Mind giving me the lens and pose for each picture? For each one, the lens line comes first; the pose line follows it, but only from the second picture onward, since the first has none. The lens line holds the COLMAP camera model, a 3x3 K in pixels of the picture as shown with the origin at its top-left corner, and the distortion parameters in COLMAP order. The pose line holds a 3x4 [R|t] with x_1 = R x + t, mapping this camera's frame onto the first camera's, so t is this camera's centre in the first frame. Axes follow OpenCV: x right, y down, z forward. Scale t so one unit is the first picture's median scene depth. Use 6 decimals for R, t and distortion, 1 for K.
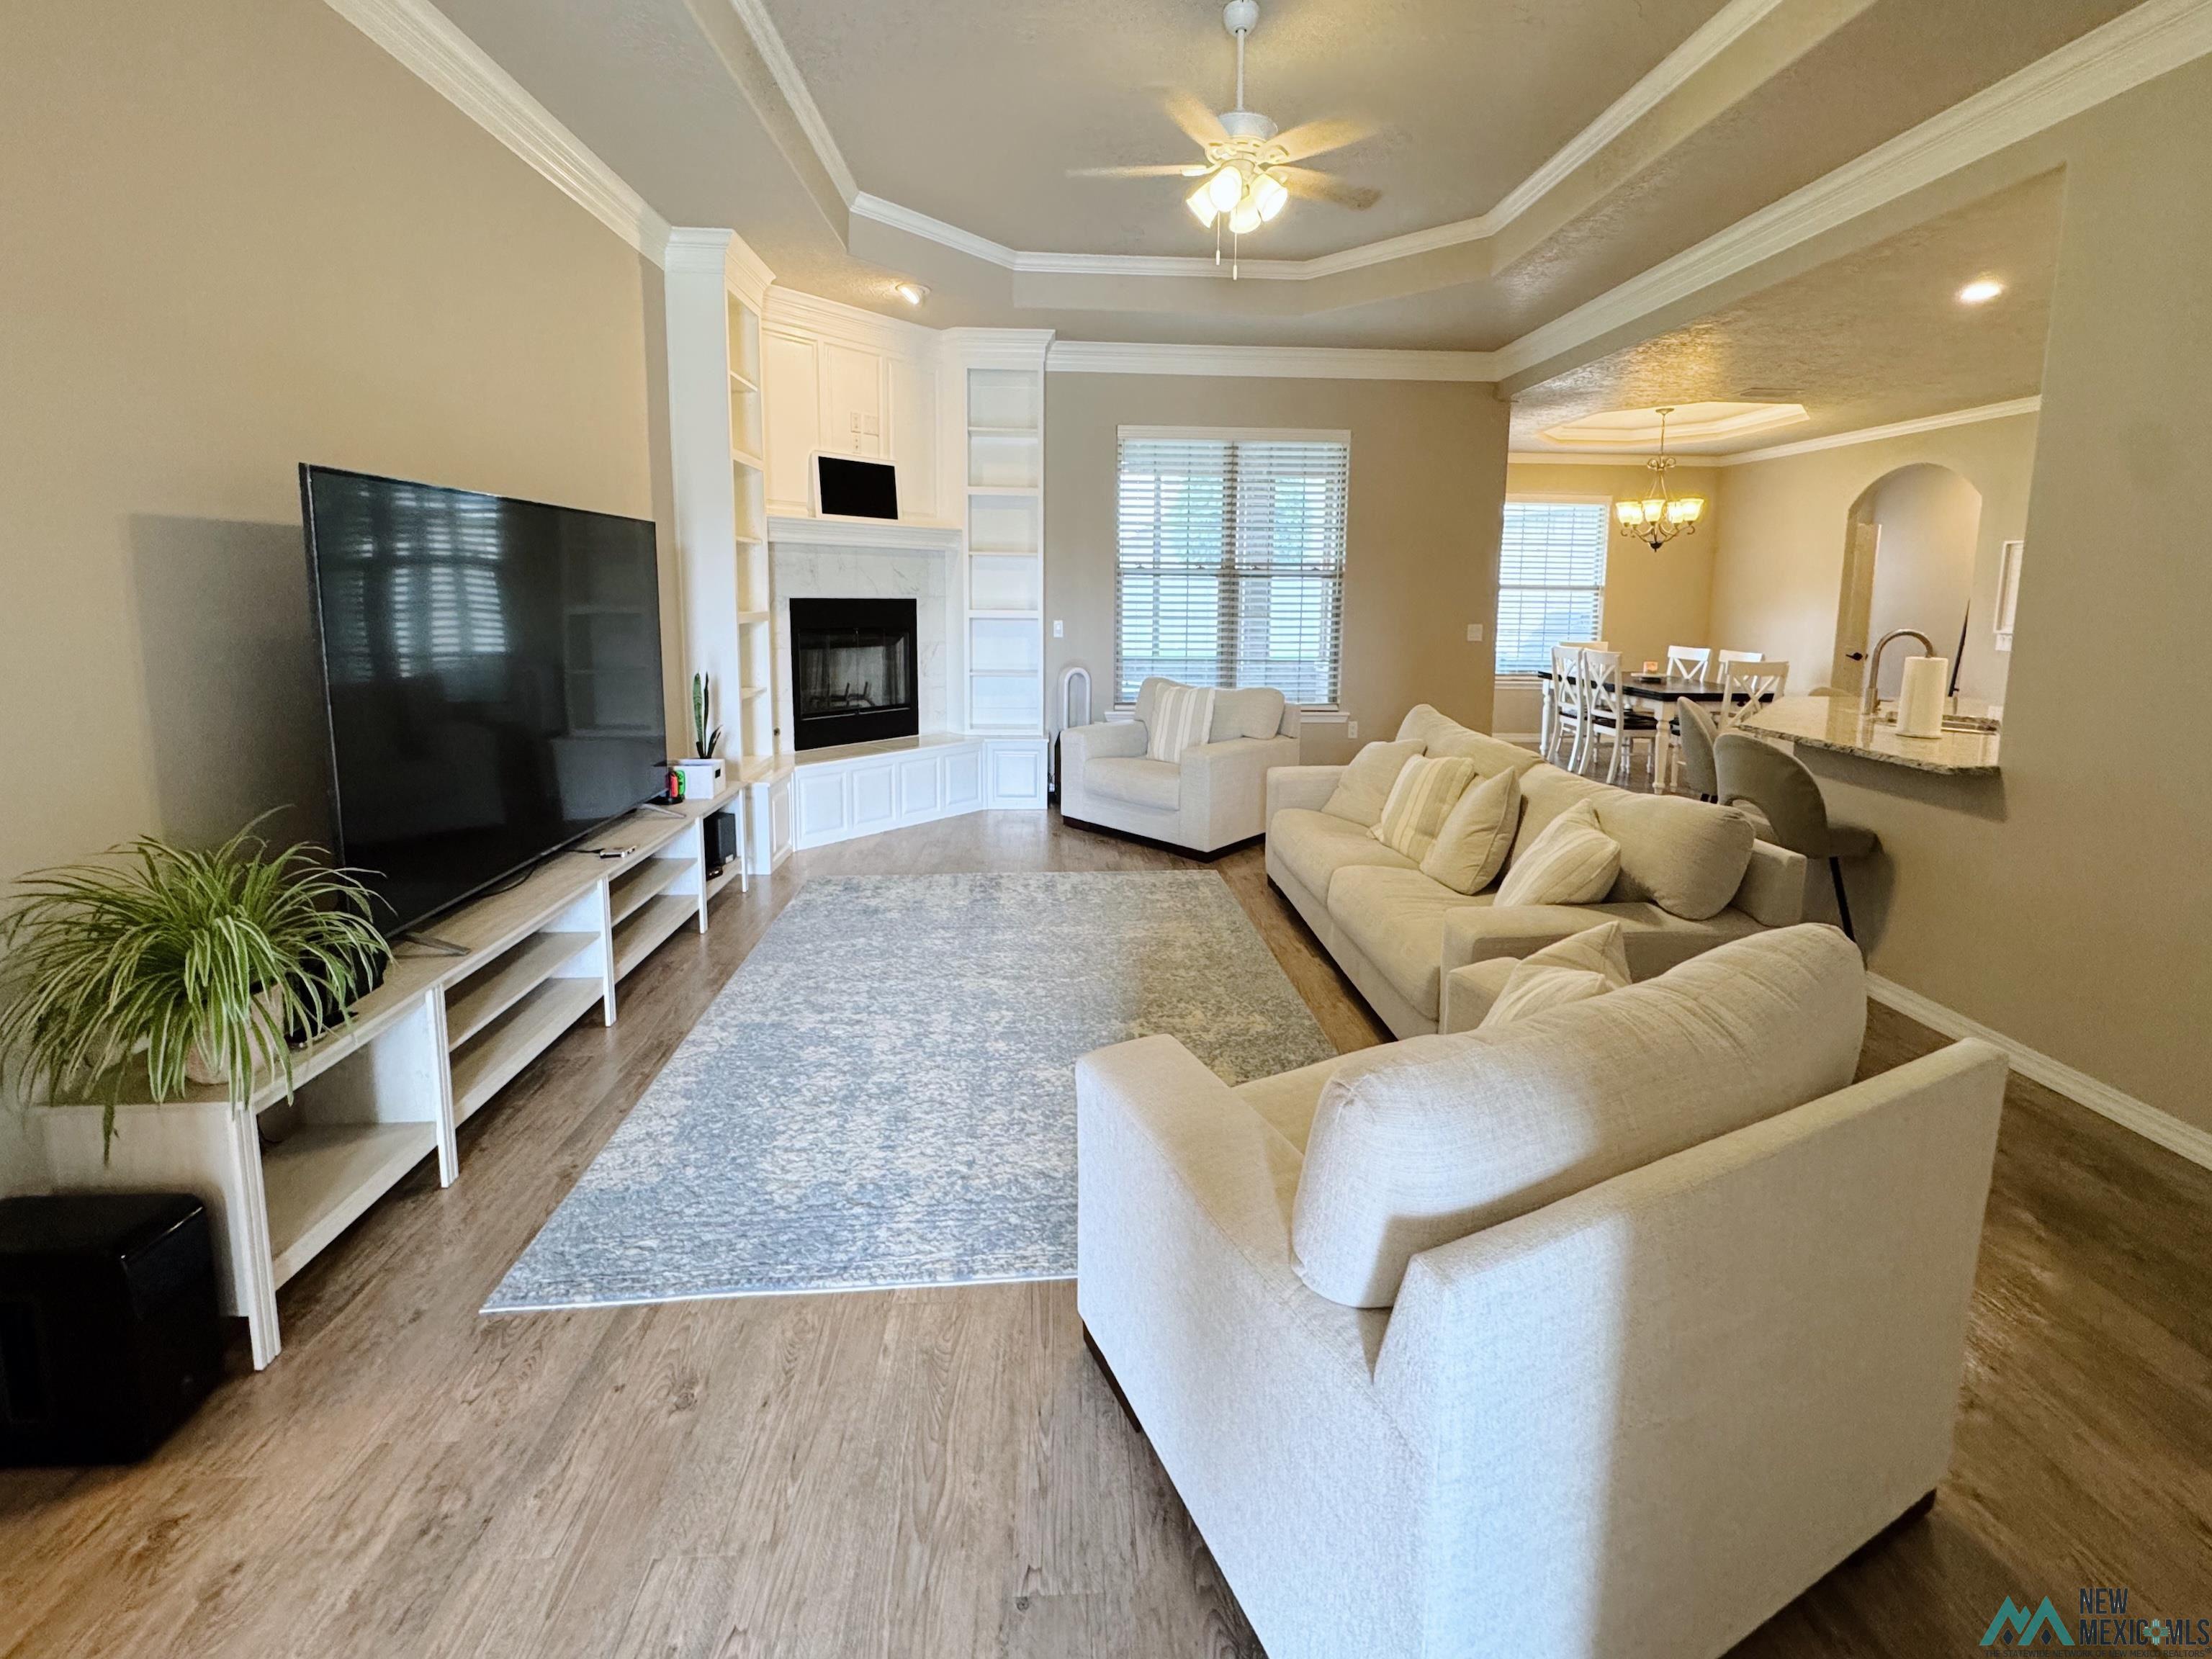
lens RADIAL K [[896.1, 0, 1110.5], [0, 896.1, 789.3], [0, 0, 1]] dist [-0.000333, 0.000010]
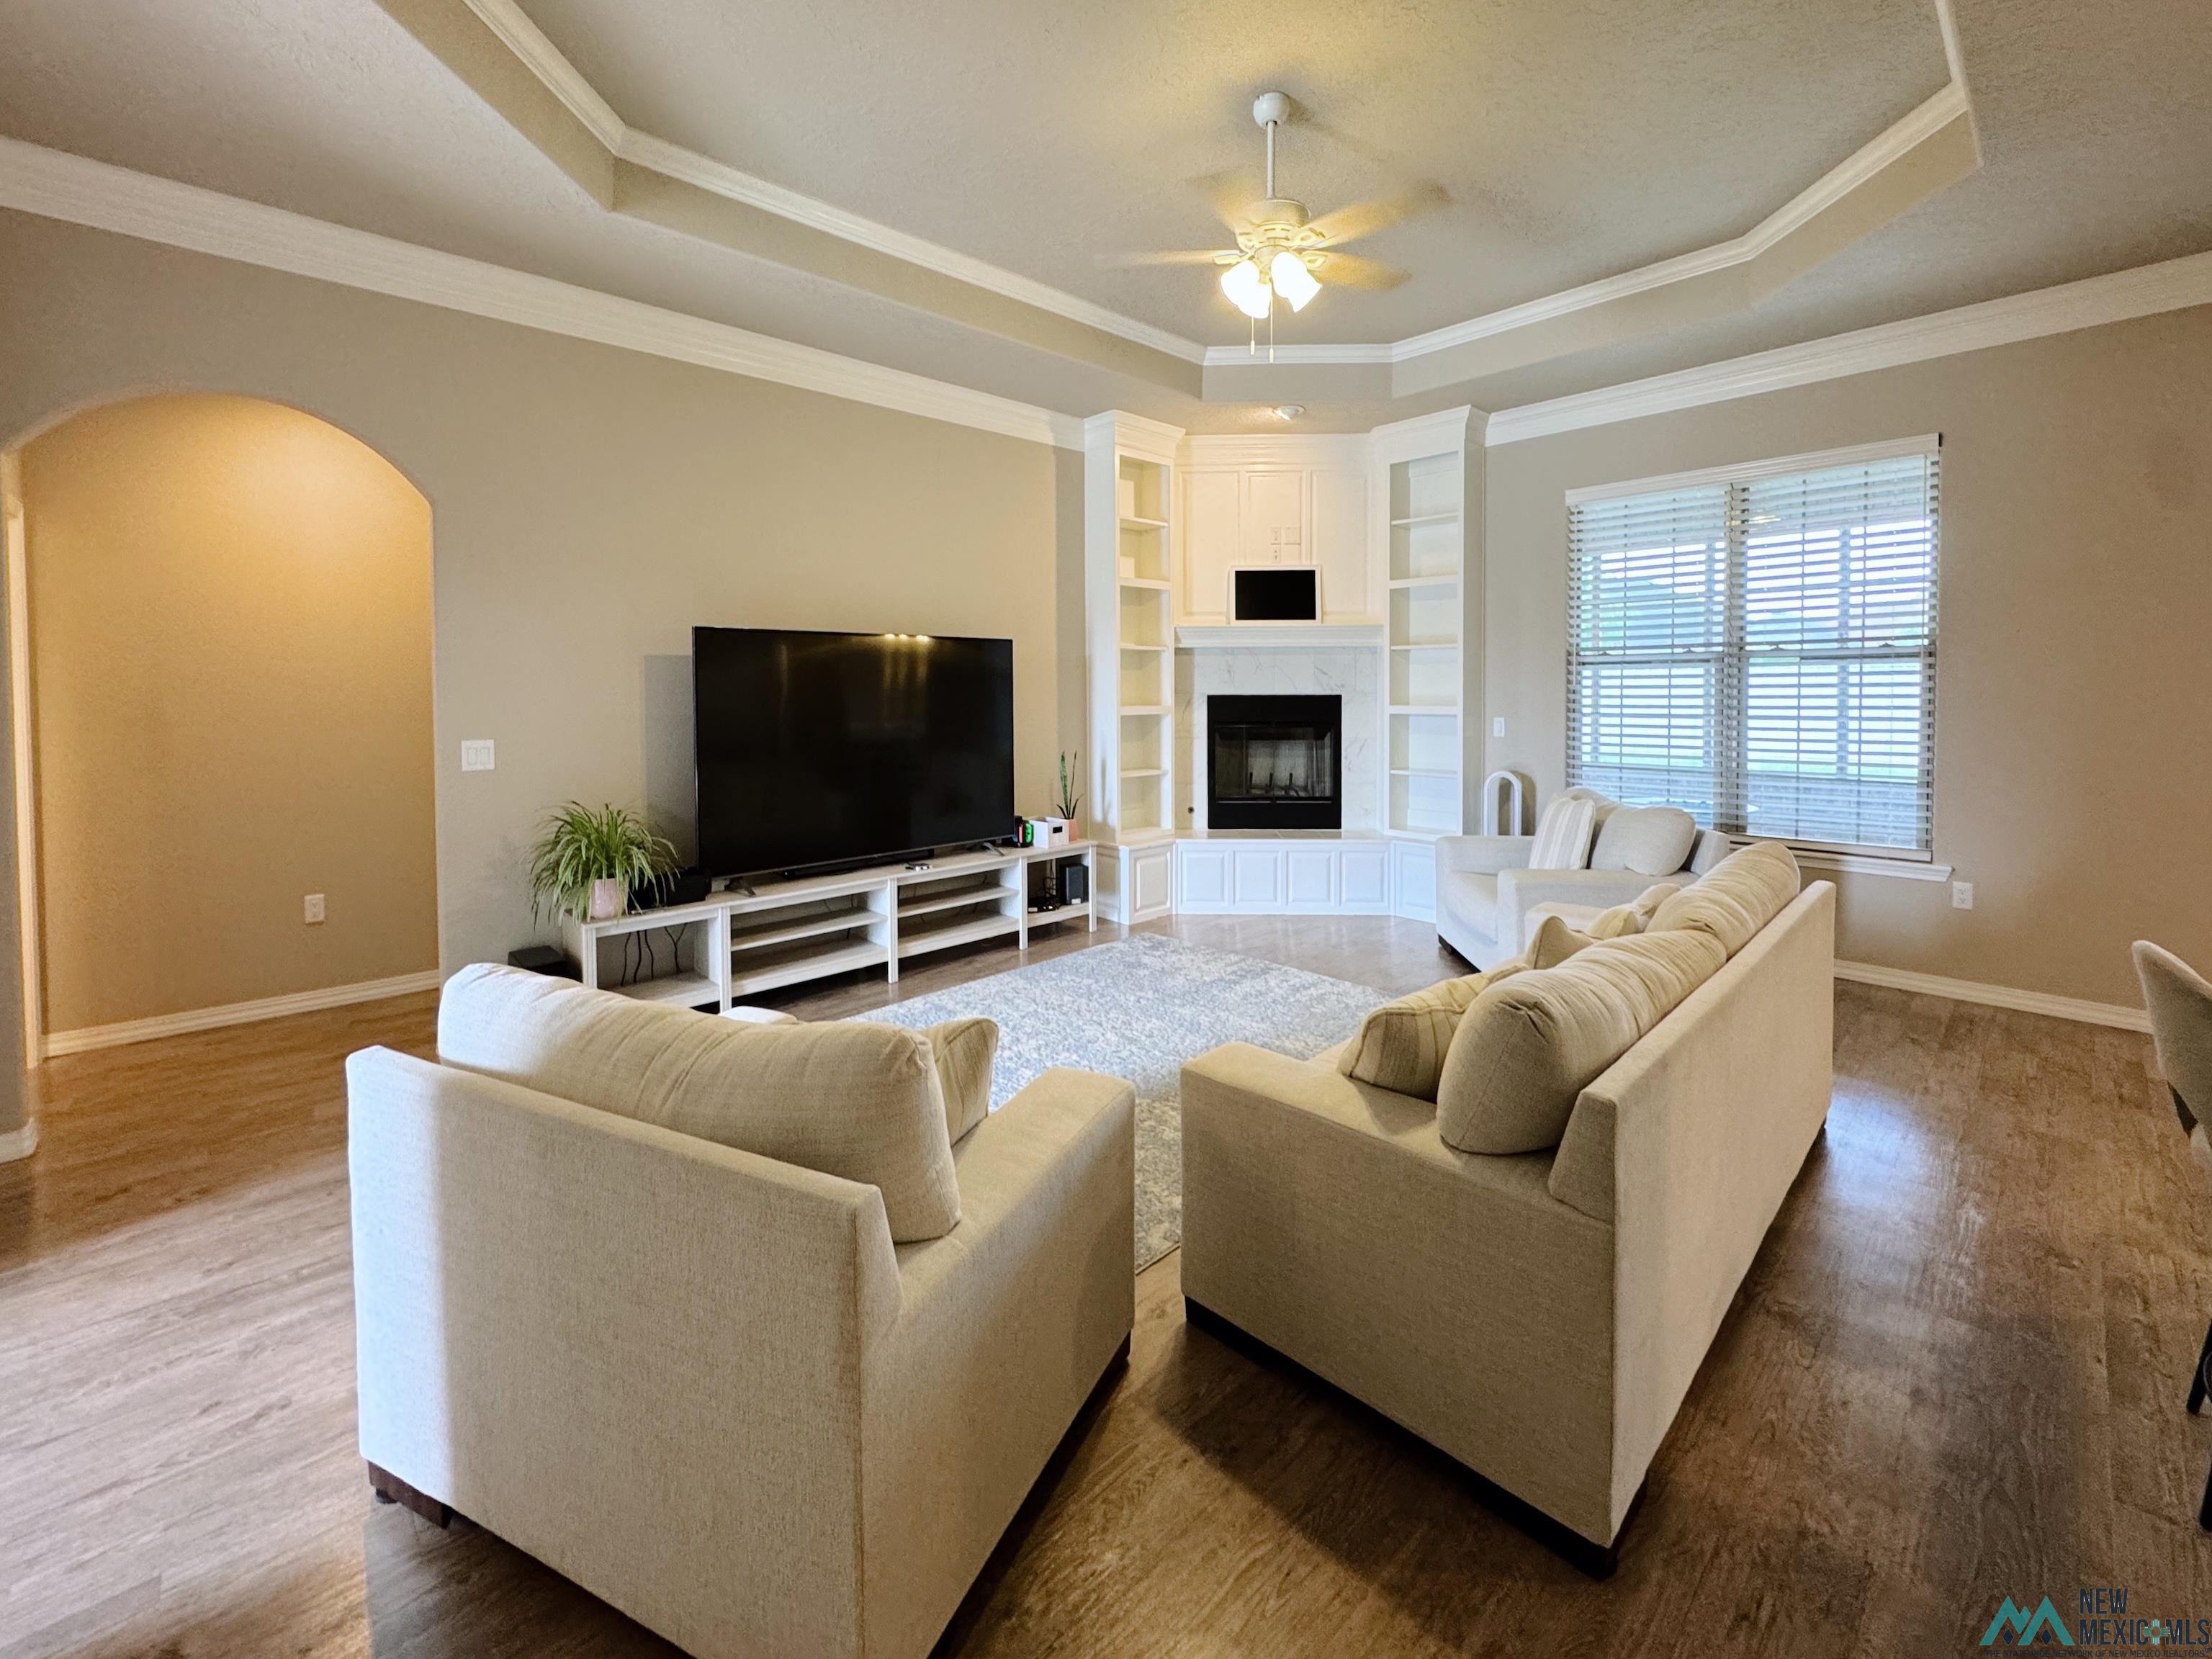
lens RADIAL K [[913.0, 0, 1106.0], [0, 913.0, 829.5], [0, 0, 1]] dist [-0.001553, -0.000111]
pose [[0.638668, 0.100197, -0.762931, 0.443783], [-0.156026, 0.987753, -0.000889, -0.020659], [0.753498, 0.119605, 0.646479, 0.156072]]
